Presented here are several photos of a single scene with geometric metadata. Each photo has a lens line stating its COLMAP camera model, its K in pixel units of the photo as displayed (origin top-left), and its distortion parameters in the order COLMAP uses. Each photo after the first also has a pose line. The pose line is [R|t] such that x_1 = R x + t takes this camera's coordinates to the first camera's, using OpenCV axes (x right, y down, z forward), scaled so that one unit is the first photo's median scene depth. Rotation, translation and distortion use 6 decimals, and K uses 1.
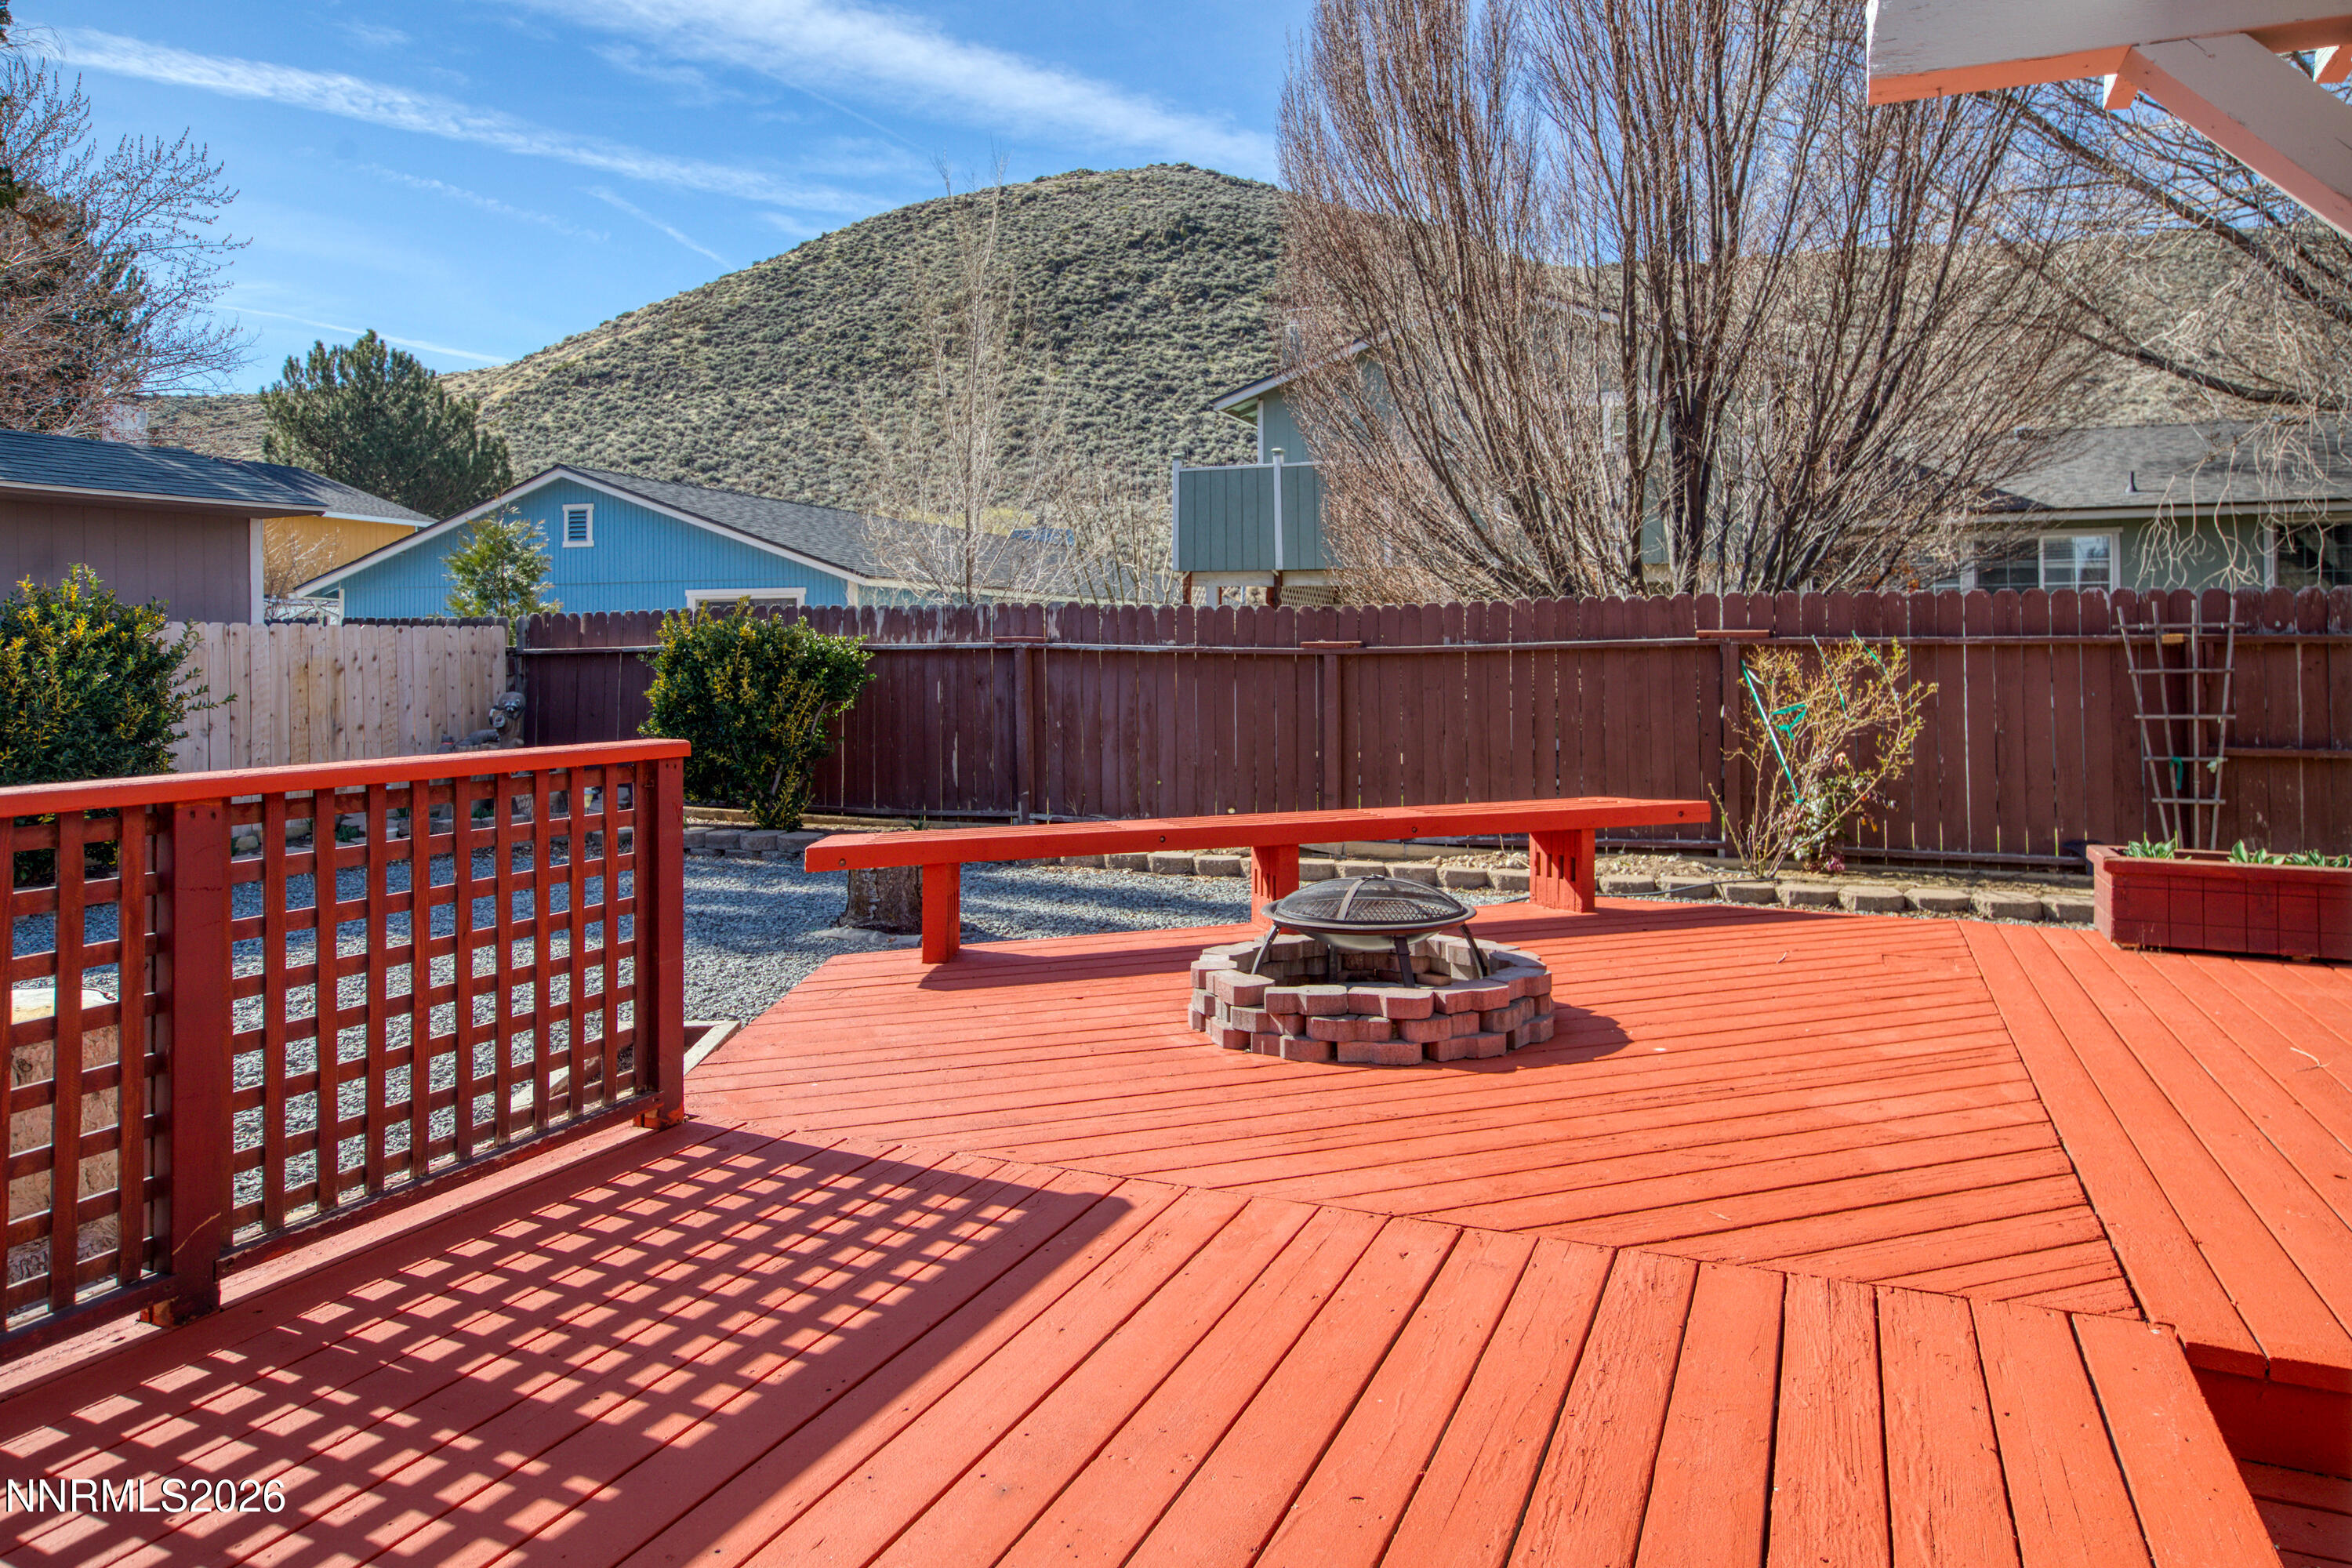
lens RADIAL K [[1489.7, 0, 1176.0], [0, 1489.7, 784.0], [0, 0, 1]] dist [-0.000722, -0.000224]
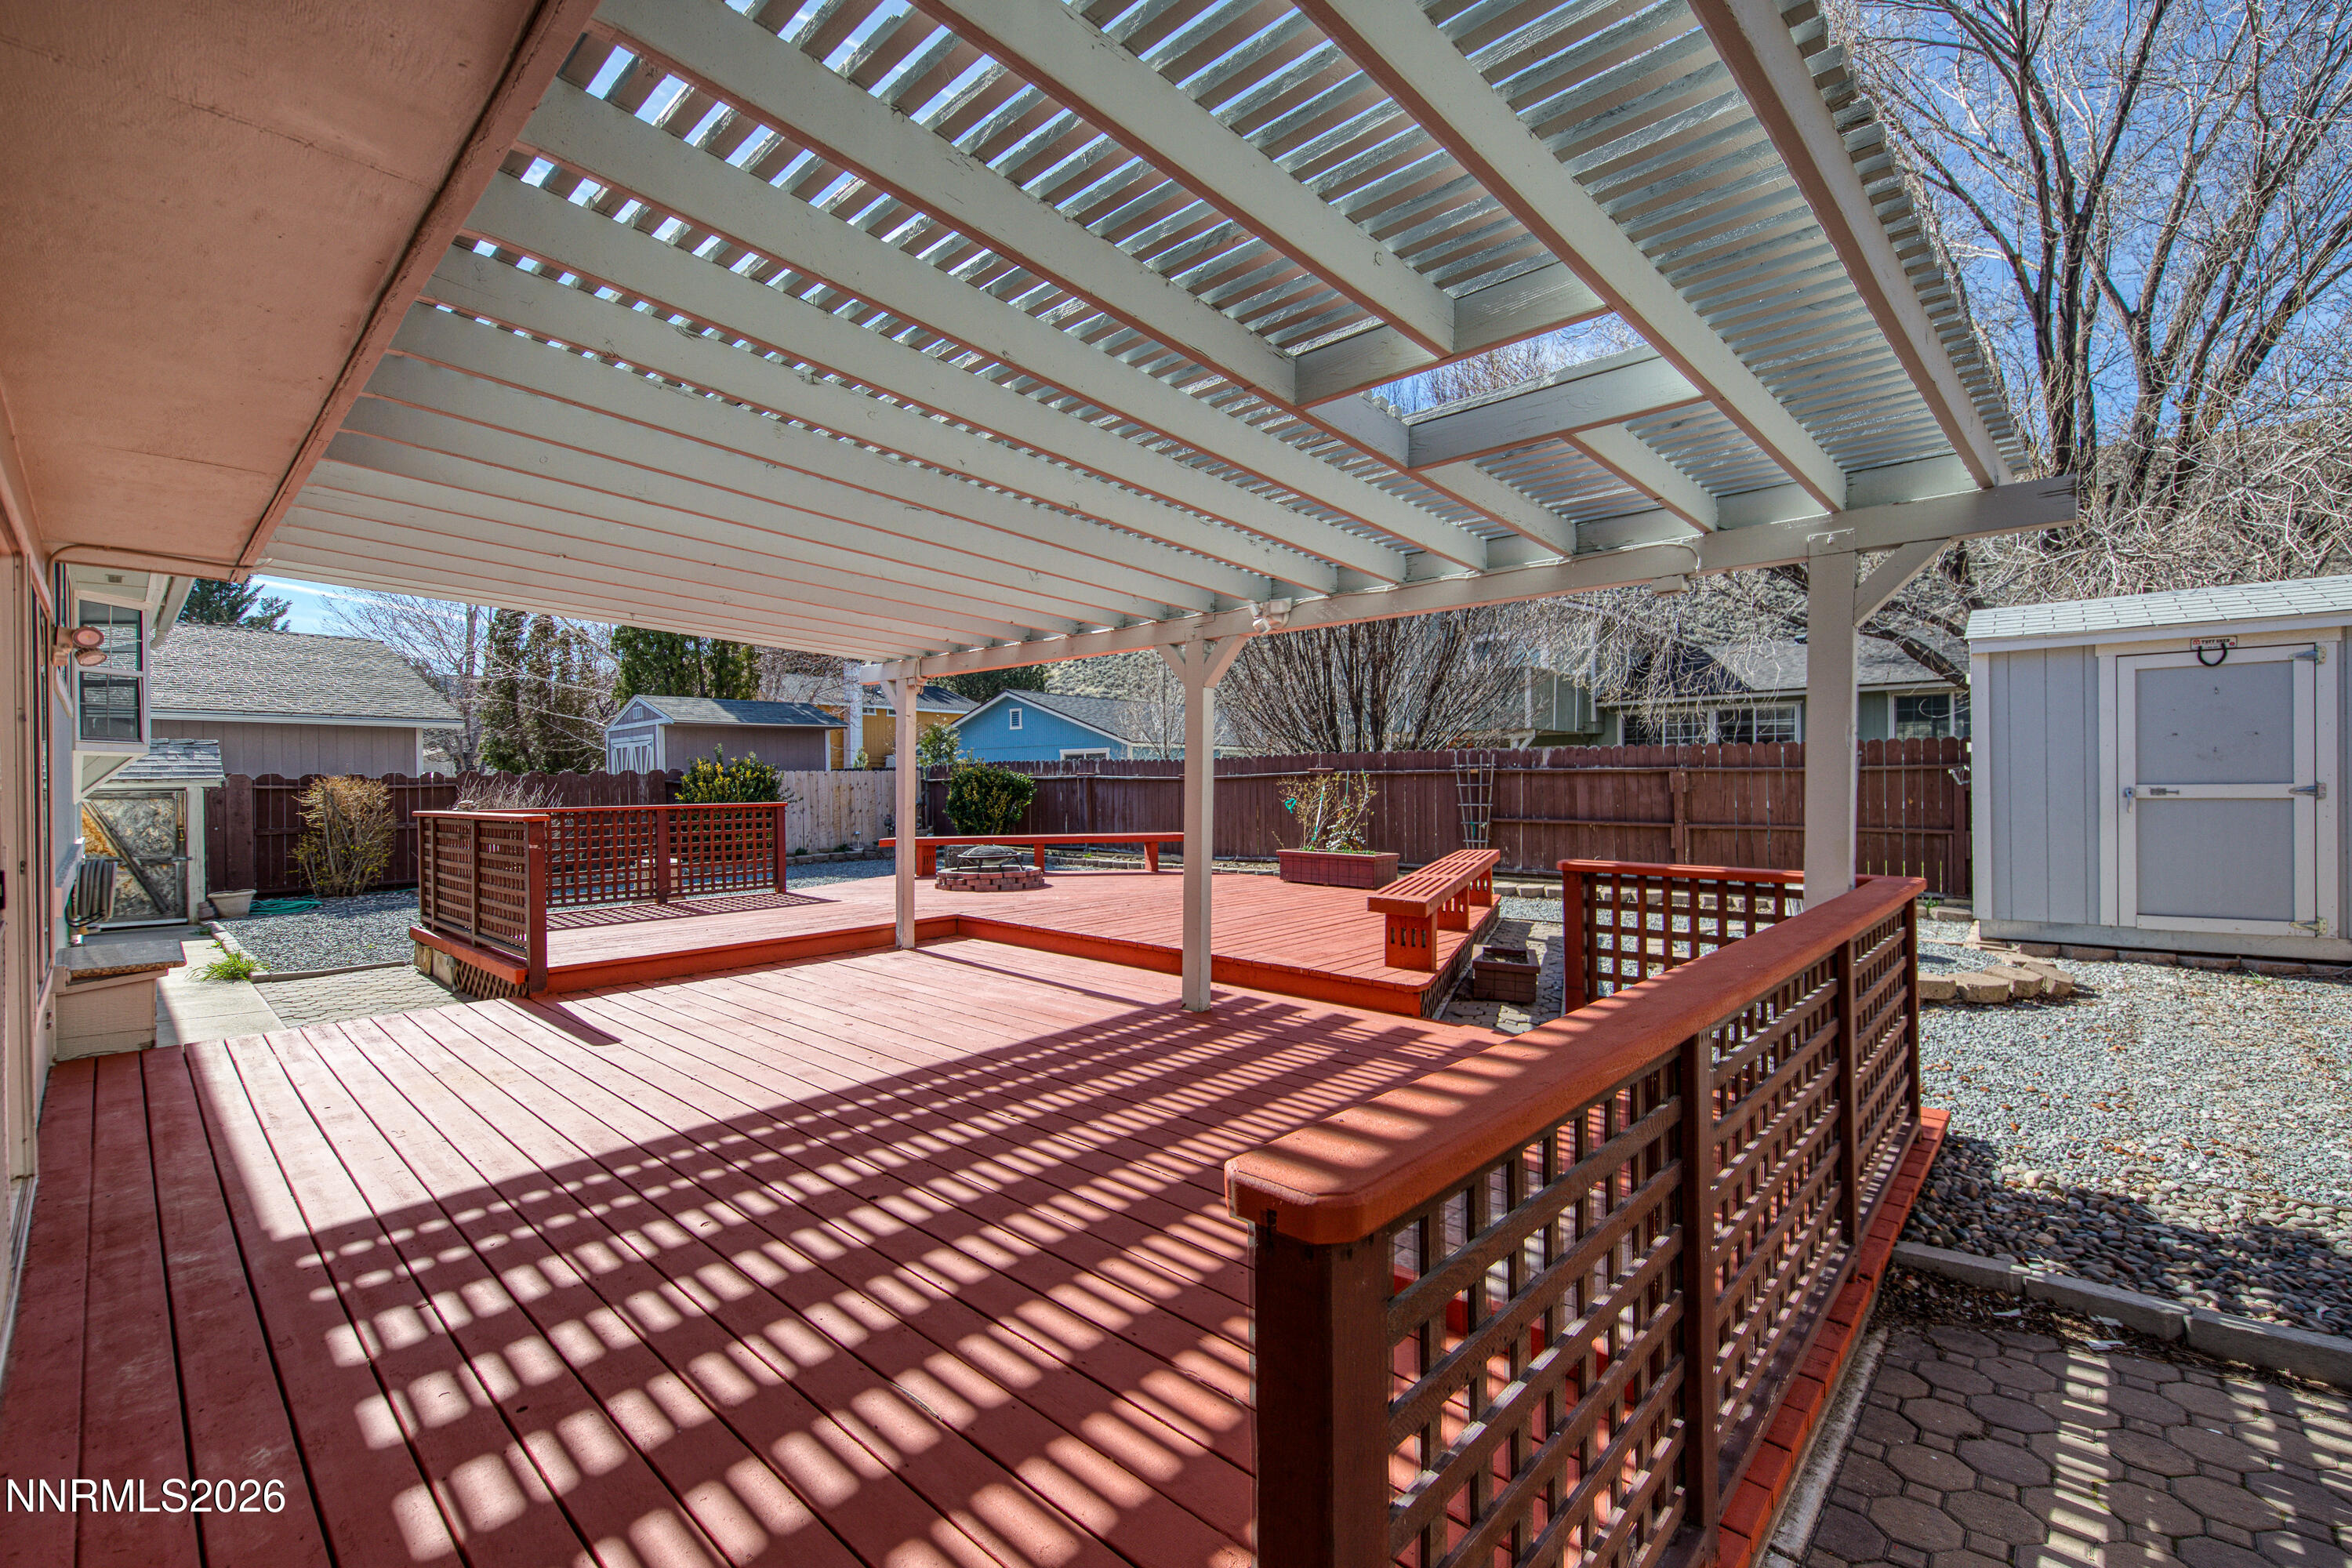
lens RADIAL K [[996.8, 0, 1176.0], [0, 996.8, 784.0], [0, 0, 1]] dist [-0.000428, -0.000092]
pose [[0.944079, -0.005536, -0.329672, 0.533498], [-0.022030, 0.996565, -0.079825, 0.039752], [0.328982, 0.082624, 0.940715, -0.423412]]
